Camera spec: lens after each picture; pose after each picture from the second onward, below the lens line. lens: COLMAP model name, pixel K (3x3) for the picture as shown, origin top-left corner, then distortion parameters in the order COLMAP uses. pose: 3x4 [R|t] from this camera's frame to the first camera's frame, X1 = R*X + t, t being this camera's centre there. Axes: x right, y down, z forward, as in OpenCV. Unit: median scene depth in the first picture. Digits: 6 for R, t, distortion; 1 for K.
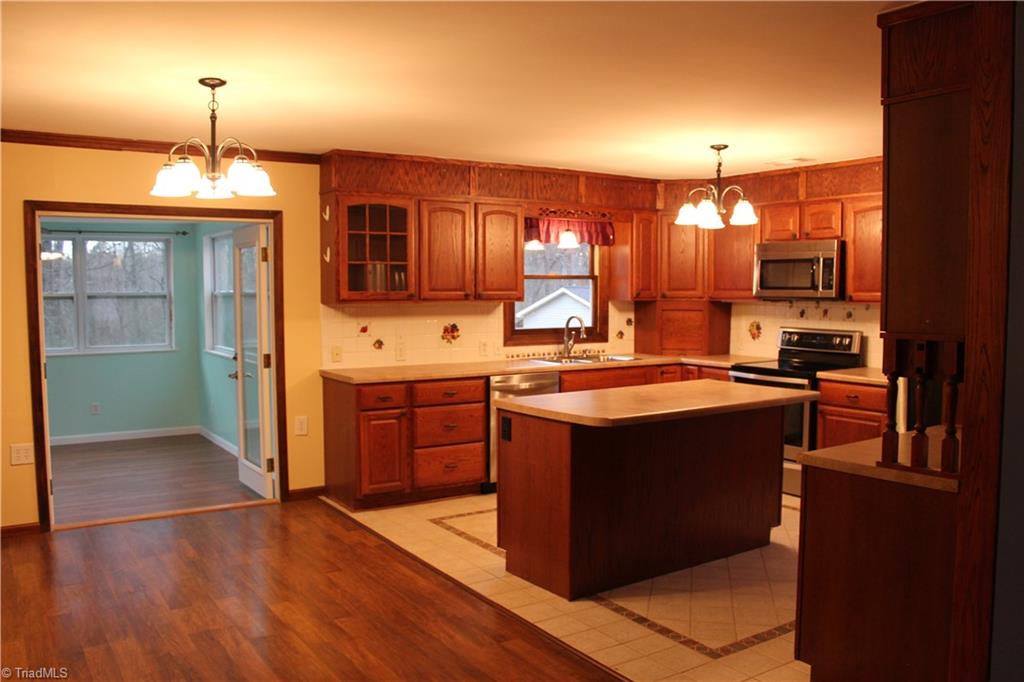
lens RADIAL K [[870.2, 0, 514.7], [0, 870.2, 347.7], [0, 0, 1]] dist [-0.146640, 0.107154]
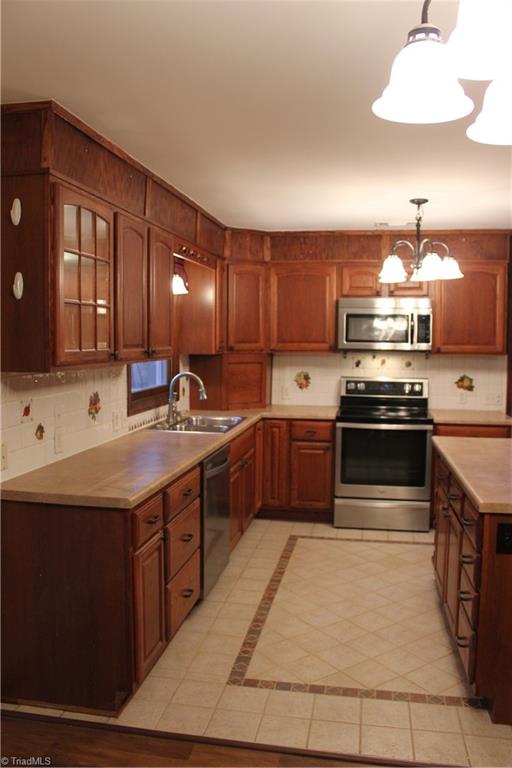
lens RADIAL K [[652.7, 0, 261.3], [0, 652.7, 379.9], [0, 0, 1]] dist [-0.146640, 0.107154]
pose [[0.678474, -0.043970, 0.733307, -0.371449], [0.042769, 0.998878, 0.020324, -0.042470], [-0.733378, 0.017573, 0.679594, 0.535739]]
